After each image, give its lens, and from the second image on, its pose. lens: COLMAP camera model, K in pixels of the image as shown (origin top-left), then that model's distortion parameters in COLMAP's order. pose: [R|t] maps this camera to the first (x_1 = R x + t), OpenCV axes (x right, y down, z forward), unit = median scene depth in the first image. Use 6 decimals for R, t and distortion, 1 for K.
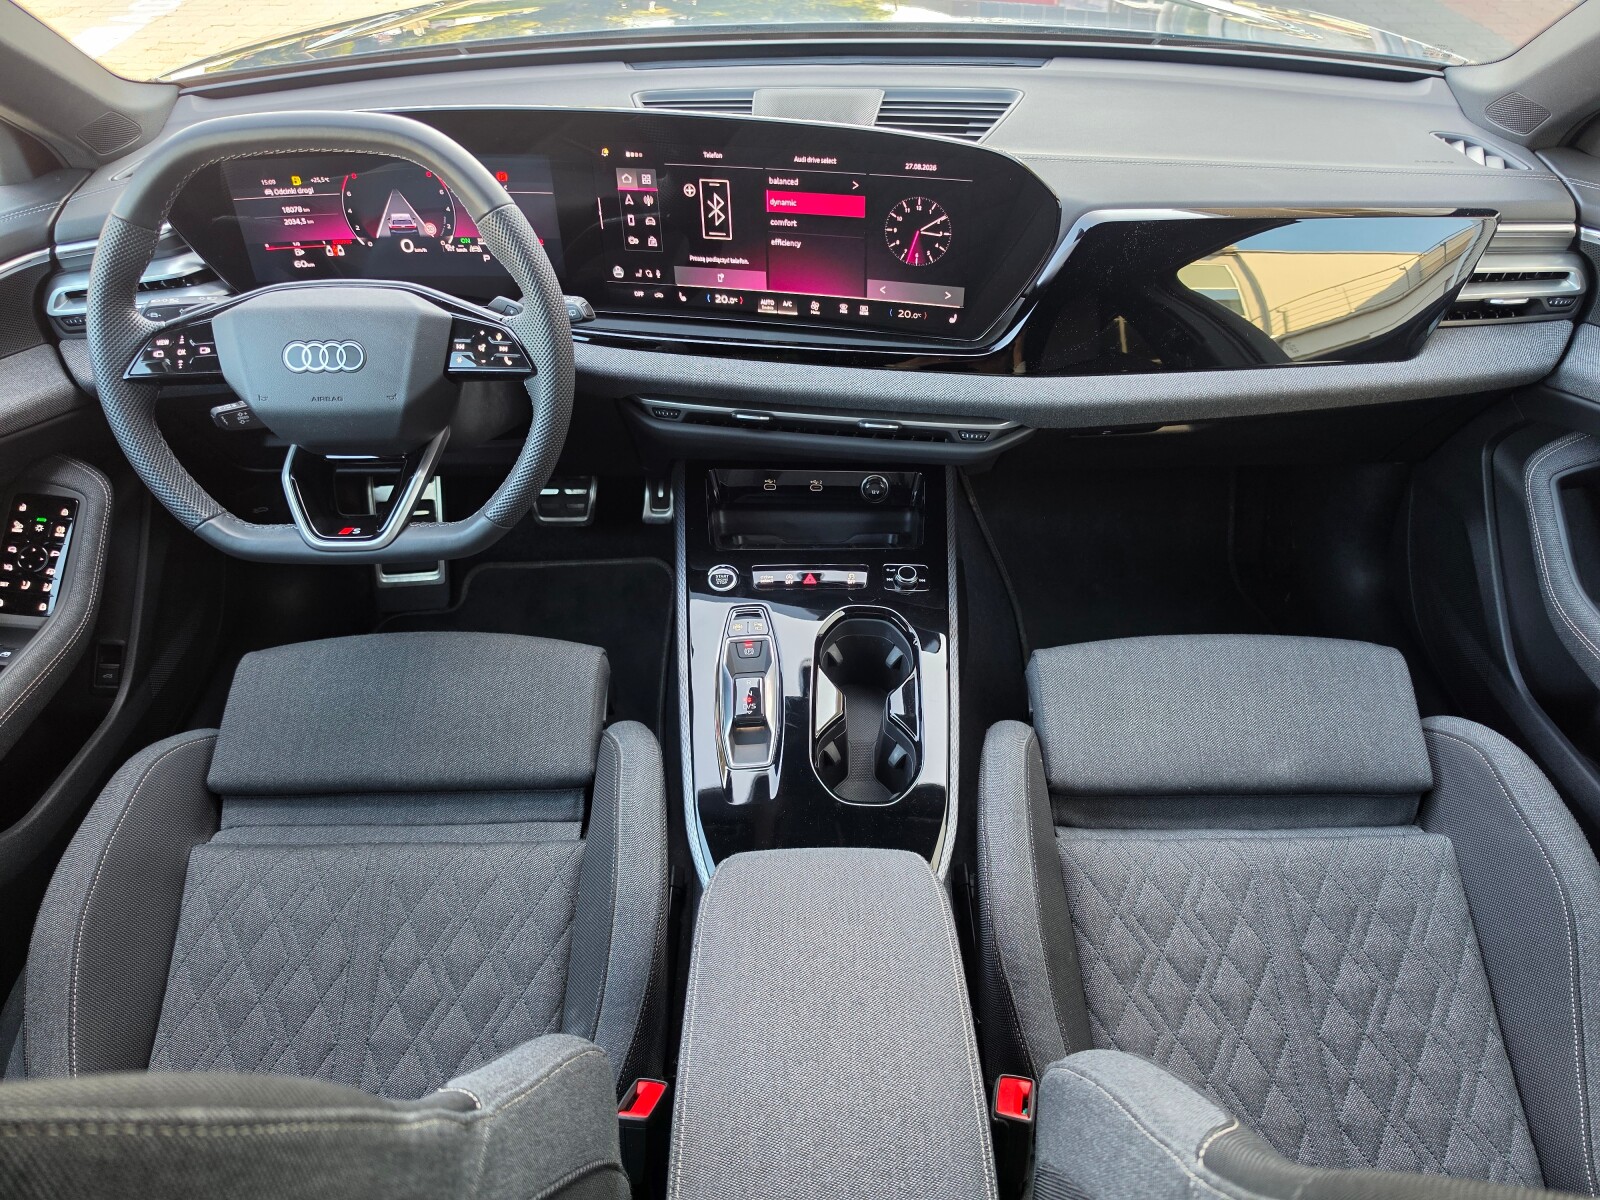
lens RADIAL K [[1121.3, 0, 805.1], [0, 1121.3, 602.4], [0, 0, 1]] dist [0.062130, -0.094106]
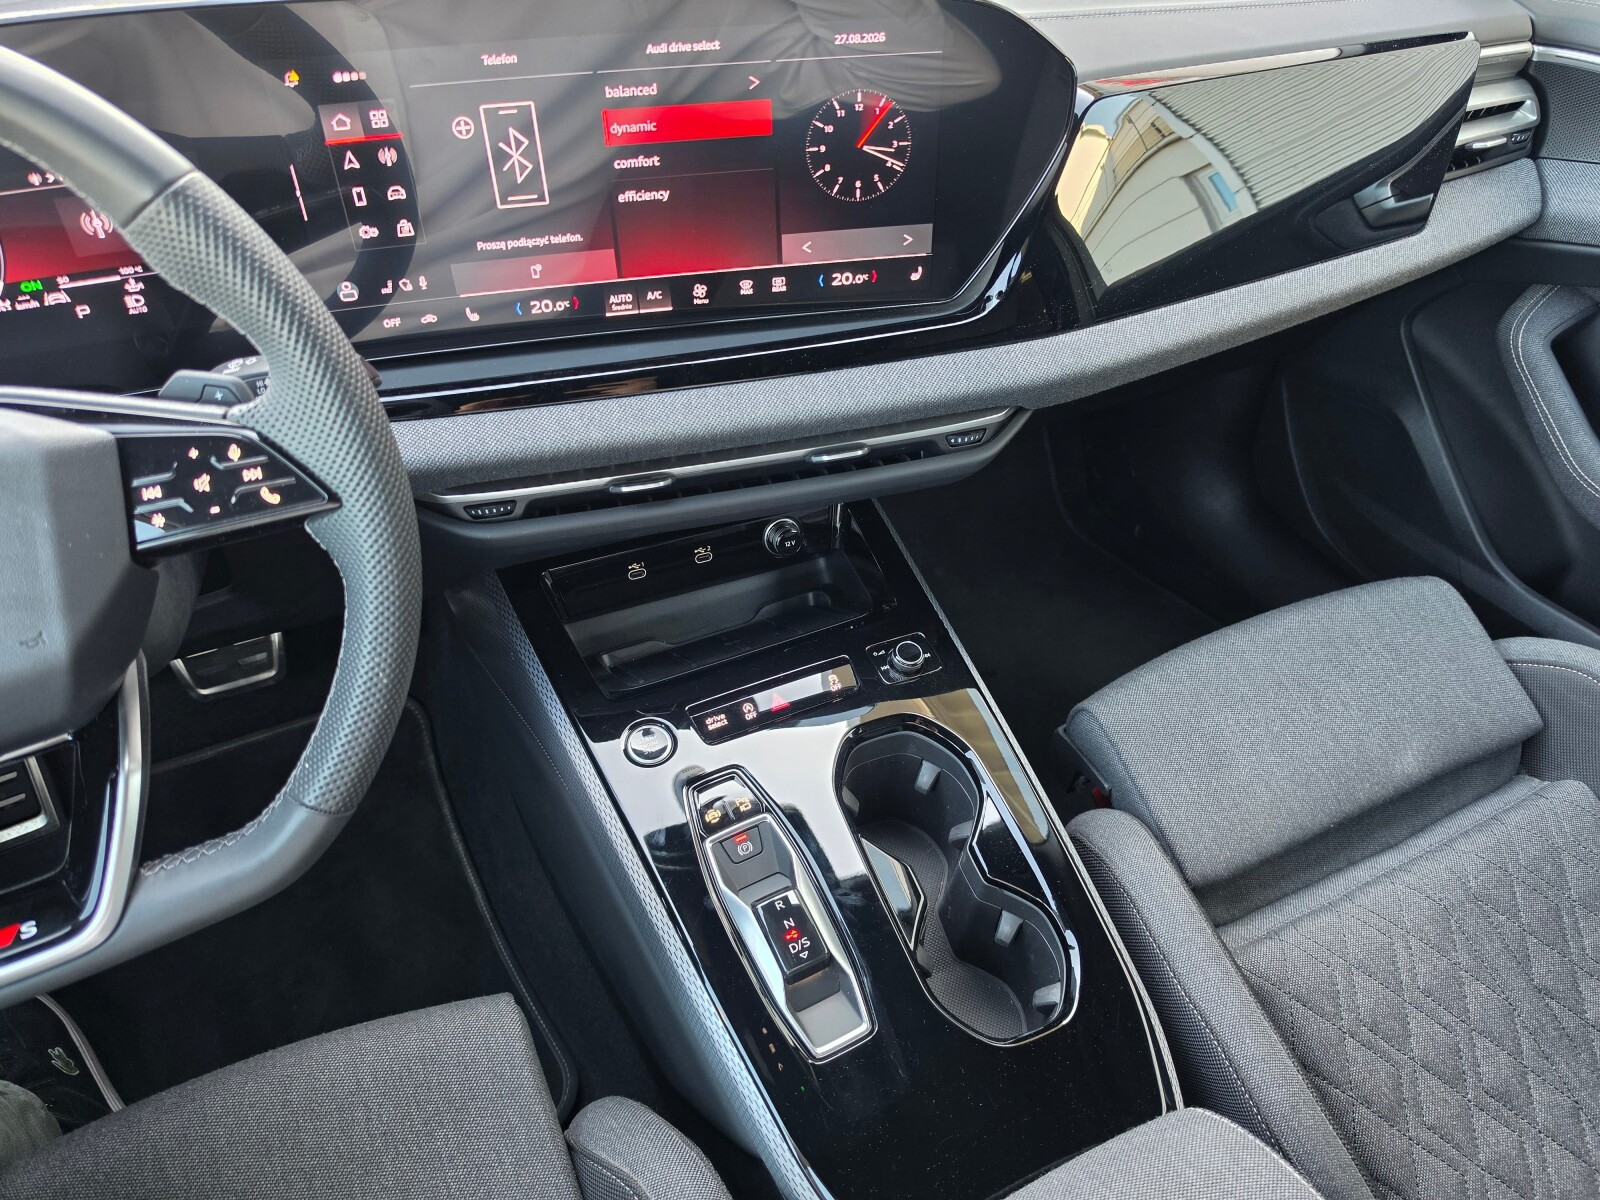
lens RADIAL K [[1121.3, 0, 811.3], [0, 1121.3, 608.3], [0, 0, 1]] dist [0.062130, -0.094106]
pose [[0.899825, -0.267181, 0.344861, -0.202853], [0.258222, 0.963354, 0.072594, -0.124877], [-0.351619, 0.023729, 0.935843, 0.401171]]
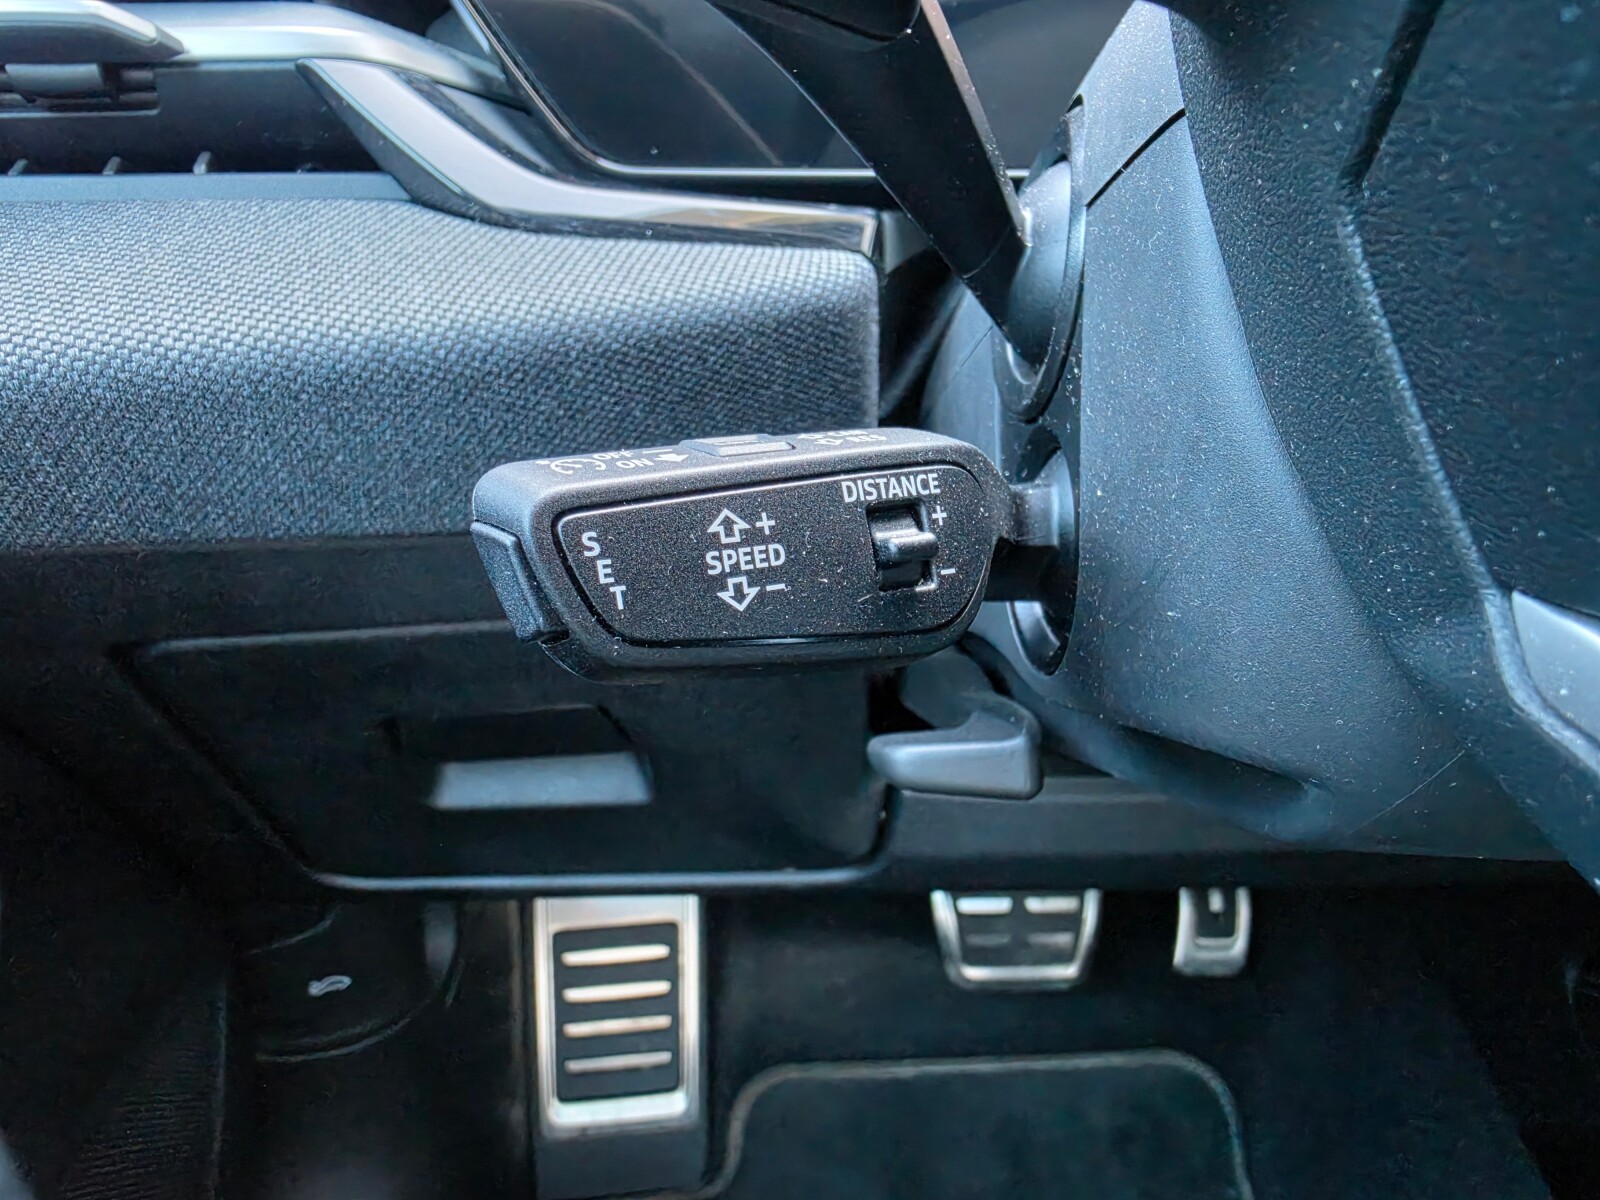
lens RADIAL K [[1121.3, 0, 776.5], [0, 1121.3, 636.9], [0, 0, 1]] dist [0.062130, -0.094106]
pose [[0.999824, -0.004502, 0.018200, -0.481043], [0.009359, 0.960981, -0.276457, -0.121009], [-0.016245, 0.276579, 0.960854, 0.871199]]
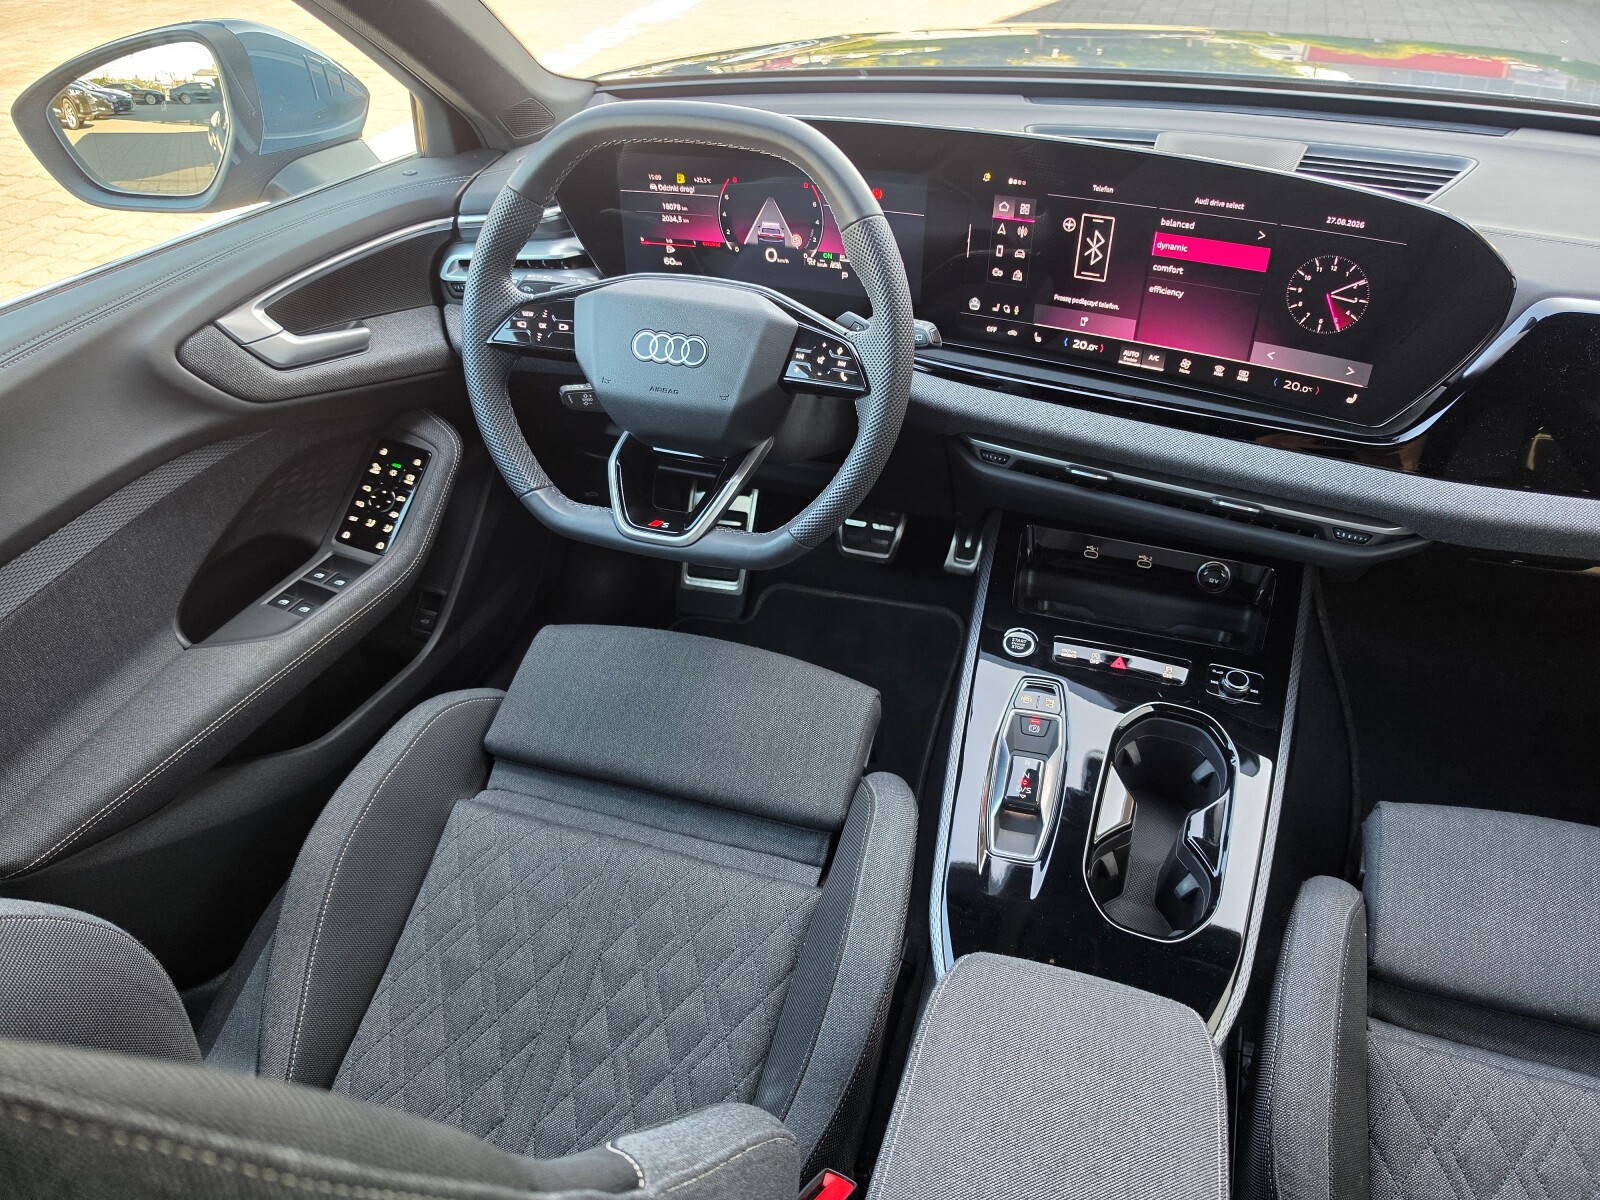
lens RADIAL K [[1121.3, 0, 800.1], [0, 1121.3, 600.2], [0, 0, 1]] dist [0.062130, -0.094106]
pose [[0.948057, 0.184771, -0.258934, -0.014716], [-0.197643, 0.979971, -0.024355, 0.002214], [0.249247, 0.074266, 0.965588, 0.073799]]
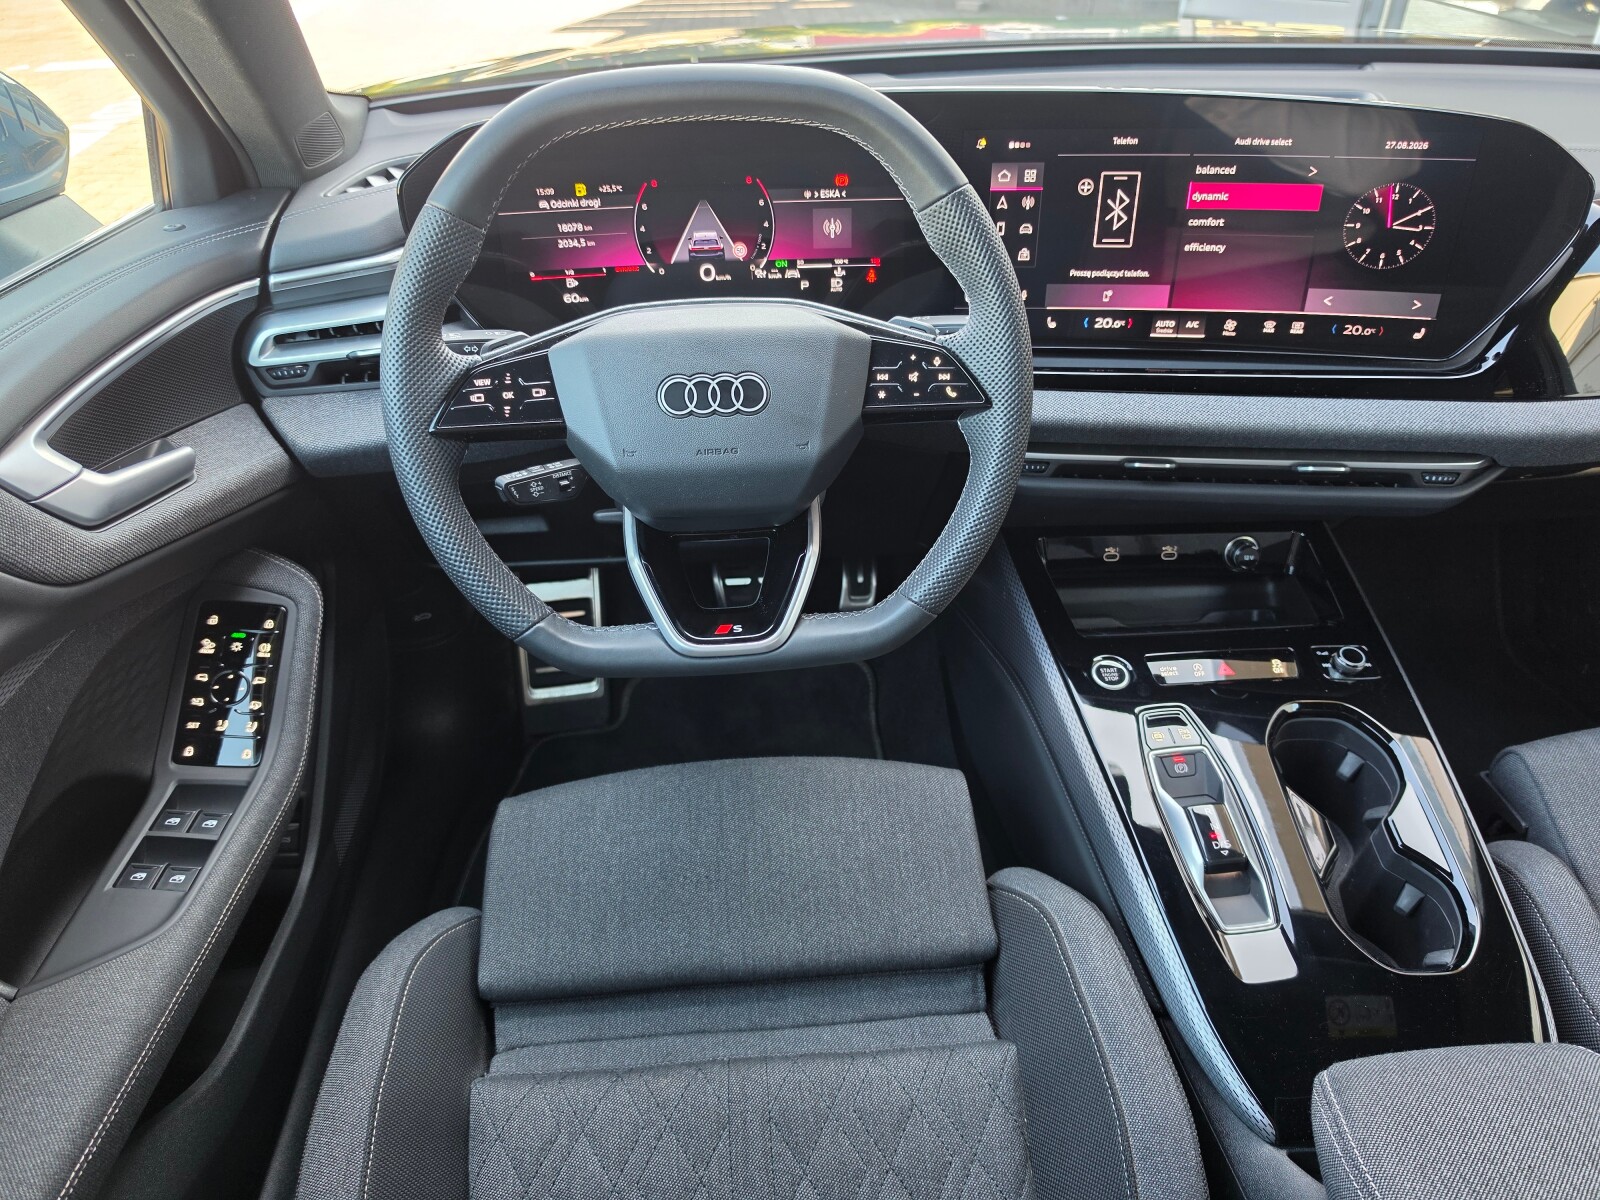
lens RADIAL K [[1121.3, 0, 793.4], [0, 1121.3, 579.6], [0, 0, 1]] dist [0.062130, -0.094106]
pose [[0.997703, -0.040319, 0.054438, -0.357290], [0.045777, 0.993622, -0.103054, -0.016335], [-0.049935, 0.105310, 0.993185, 0.242149]]
